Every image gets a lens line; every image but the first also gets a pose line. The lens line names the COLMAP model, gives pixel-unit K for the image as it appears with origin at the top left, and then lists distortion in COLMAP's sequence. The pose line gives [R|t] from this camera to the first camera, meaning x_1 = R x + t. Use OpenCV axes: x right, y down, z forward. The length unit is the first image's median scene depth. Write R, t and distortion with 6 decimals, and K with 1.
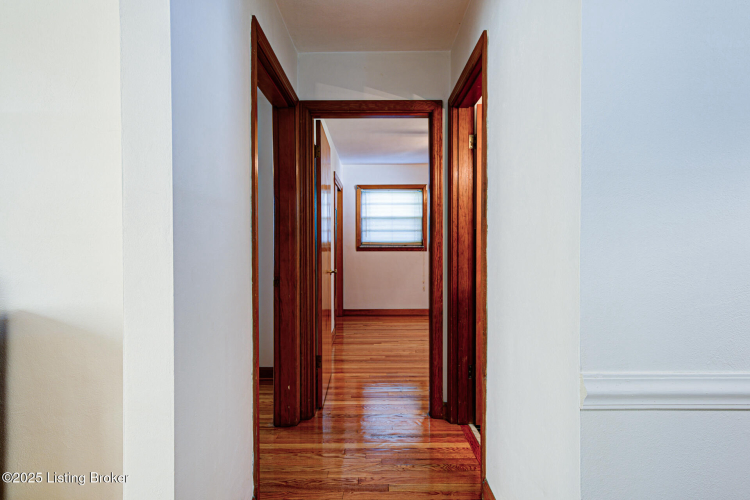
lens RADIAL K [[391.1, 0, 375.2], [0, 391.1, 249.2], [0, 0, 1]] dist [0.023566, 0.001024]
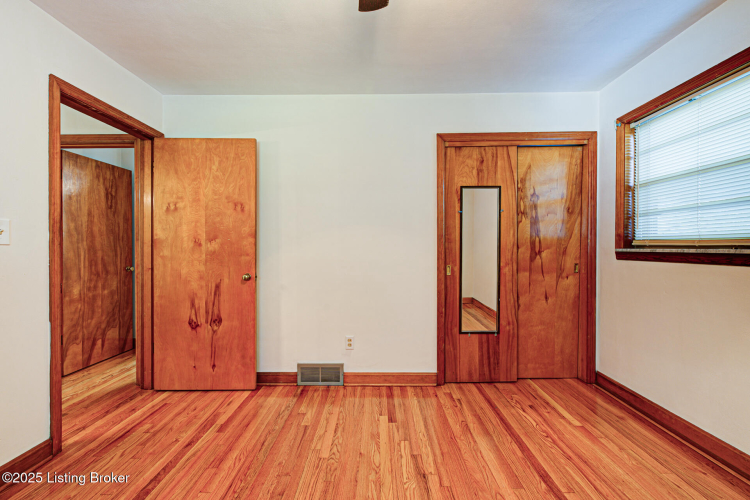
lens RADIAL K [[331.4, 0, 374.2], [0, 331.4, 247.6], [0, 0, 1]] dist [0.002226, 0.000527]
pose [[-0.004801, 0.006209, -0.999969, 0.355240], [-0.004879, 0.999969, 0.006232, -0.009902], [0.999977, 0.004909, -0.004771, 0.706825]]
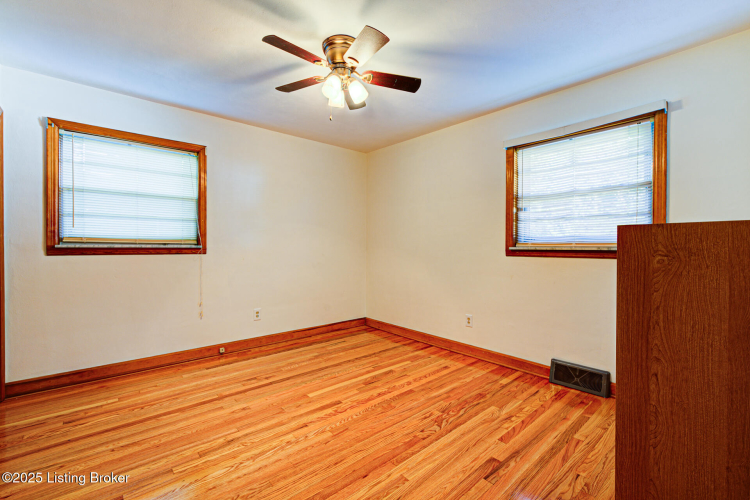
lens RADIAL K [[331.4, 0, 376.1], [0, 331.4, 249.4], [0, 0, 1]] dist [0.002226, 0.000527]
pose [[0.743227, 0.002376, 0.669035, -0.019571], [-0.003708, 0.999993, 0.000569, -0.003939], [-0.669029, -0.002904, 0.743231, 0.424864]]
